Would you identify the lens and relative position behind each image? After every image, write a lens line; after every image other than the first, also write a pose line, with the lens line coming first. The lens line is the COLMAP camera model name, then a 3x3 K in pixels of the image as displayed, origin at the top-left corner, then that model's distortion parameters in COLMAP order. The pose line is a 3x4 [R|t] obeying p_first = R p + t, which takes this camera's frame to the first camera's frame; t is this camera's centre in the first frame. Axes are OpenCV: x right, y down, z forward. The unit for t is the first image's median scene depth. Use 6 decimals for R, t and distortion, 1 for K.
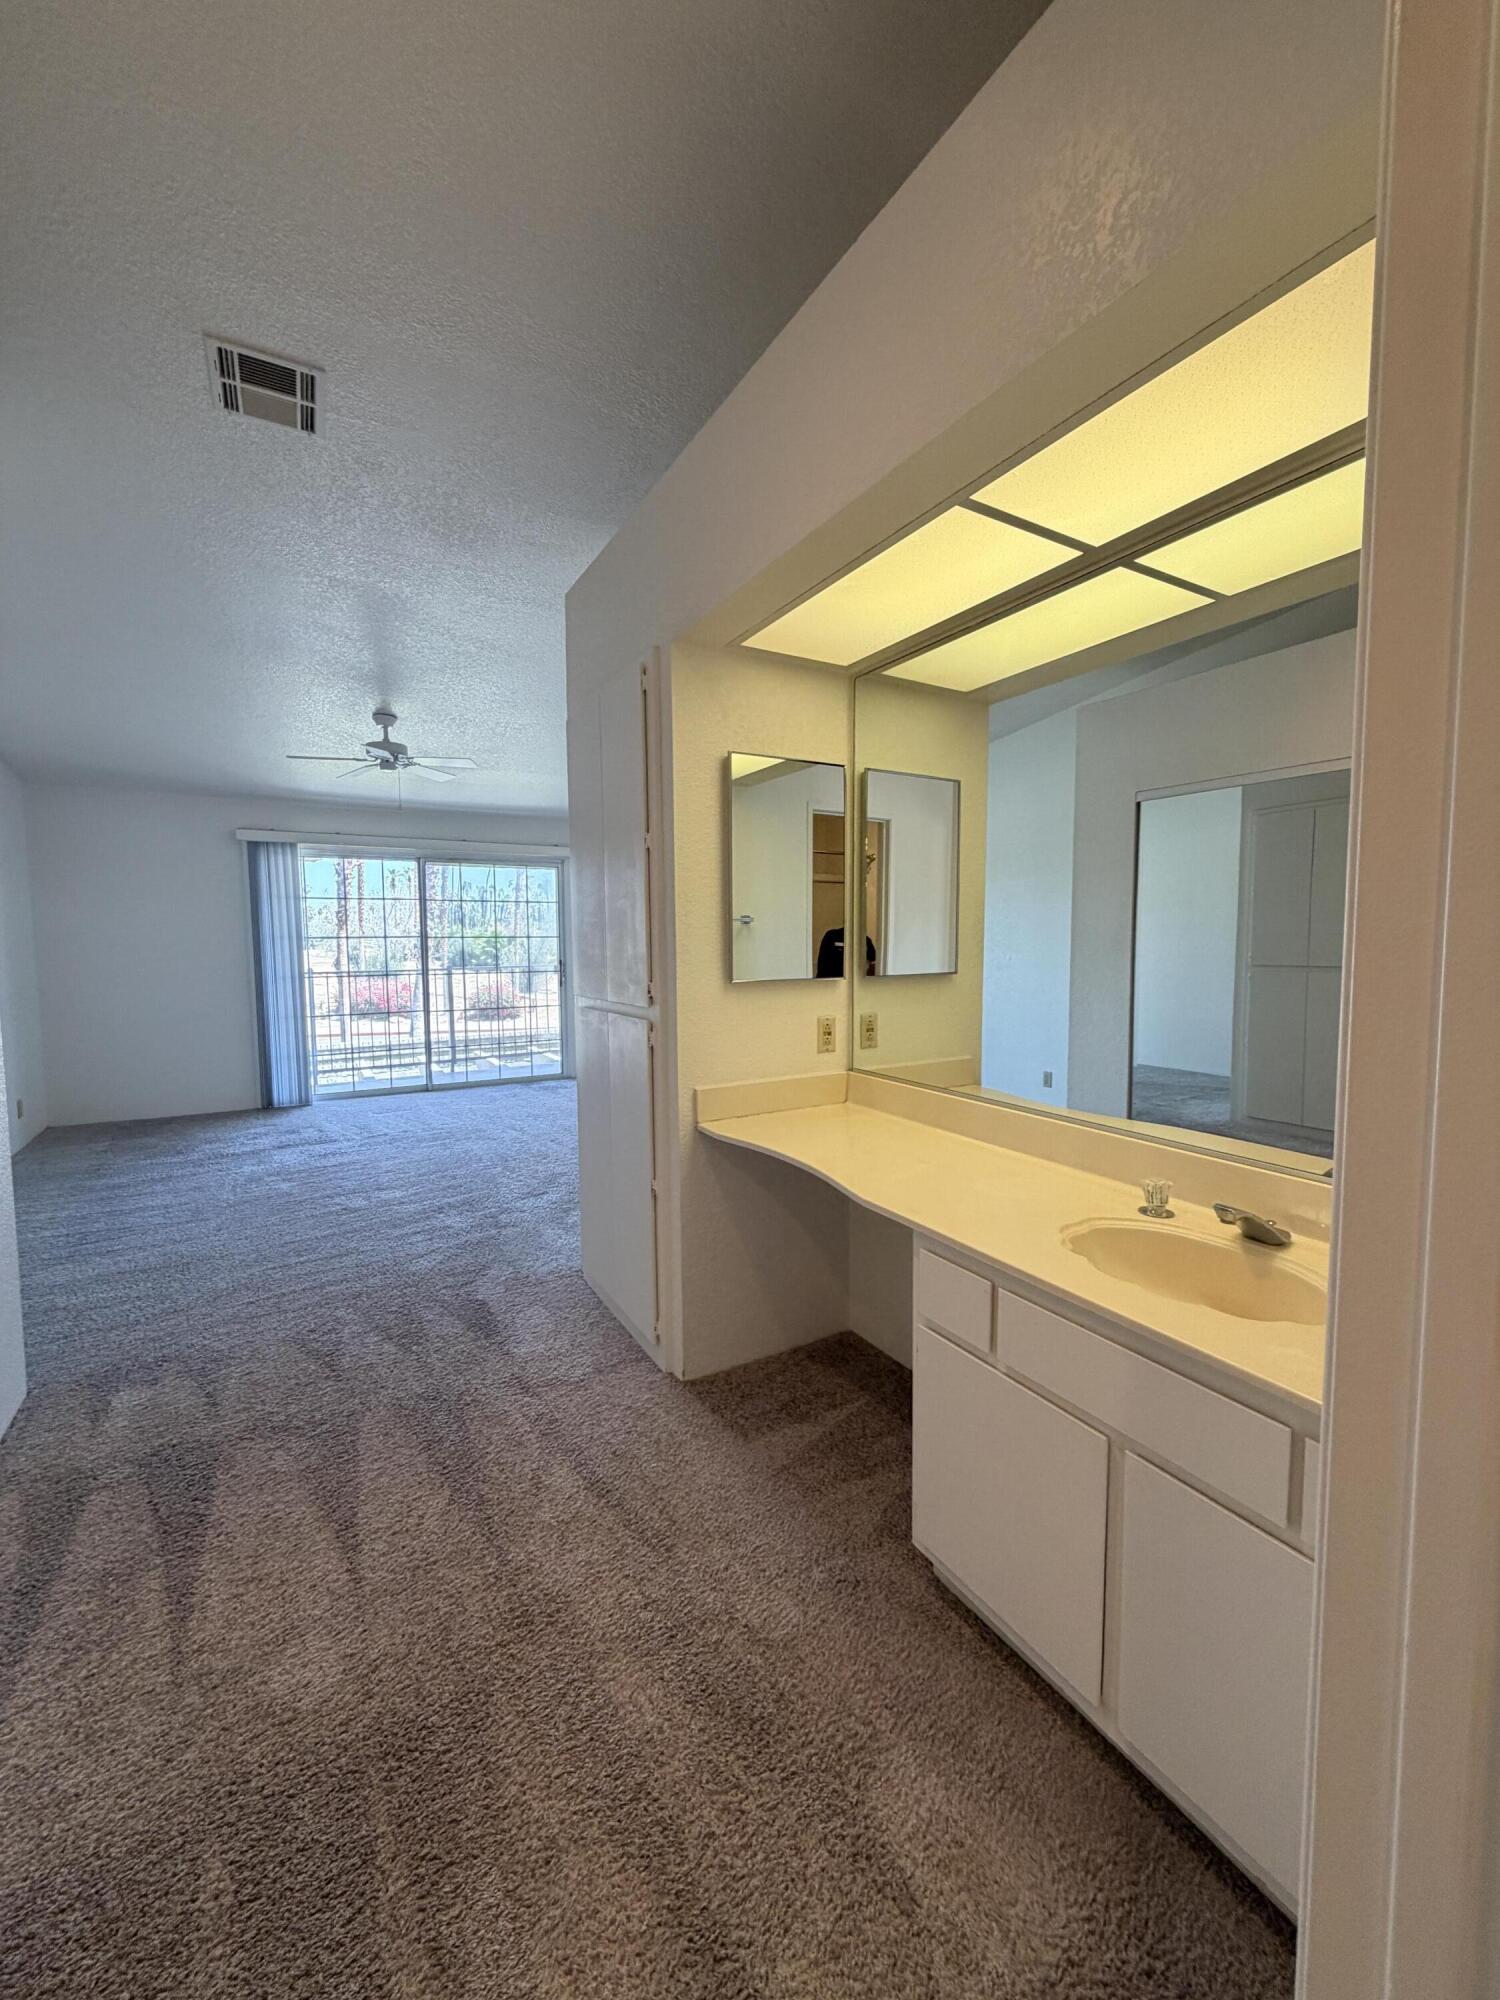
lens RADIAL K [[797.6, 0, 752.6], [0, 797.6, 993.9], [0, 0, 1]] dist [0.001328, 0.000318]
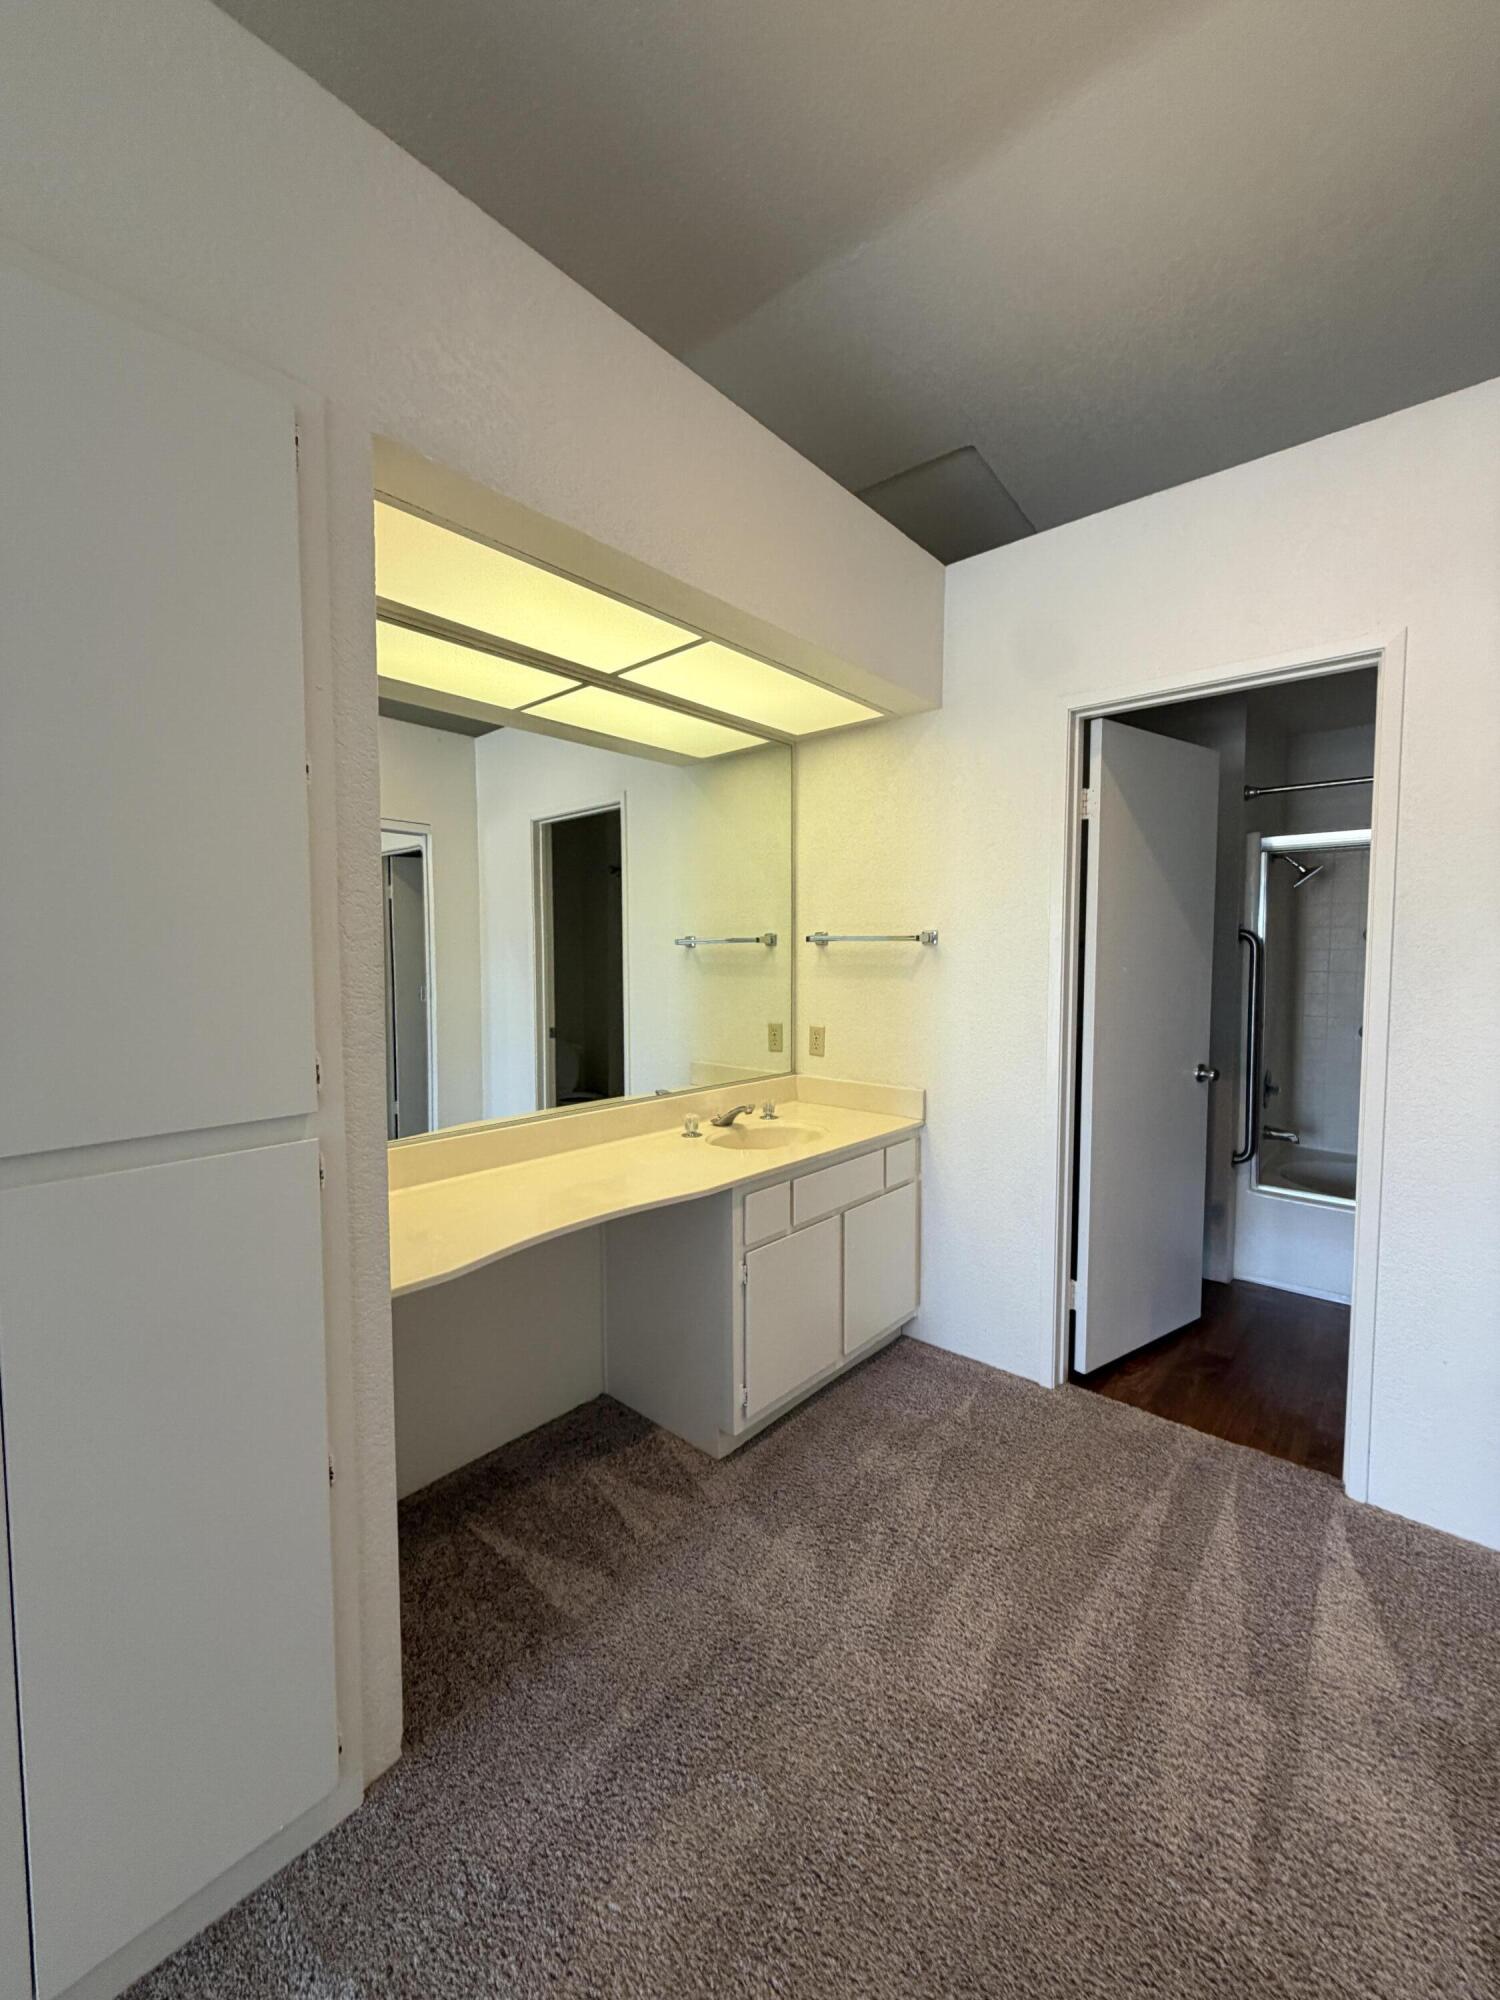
lens RADIAL K [[797.6, 0, 752.6], [0, 797.6, 993.9], [0, 0, 1]] dist [0.001328, 0.000318]
pose [[-0.298375, -0.045271, 0.953374, -1.055515], [0.071149, 0.995040, 0.069517, -0.115207], [-0.951793, 0.088573, -0.293674, 1.366819]]
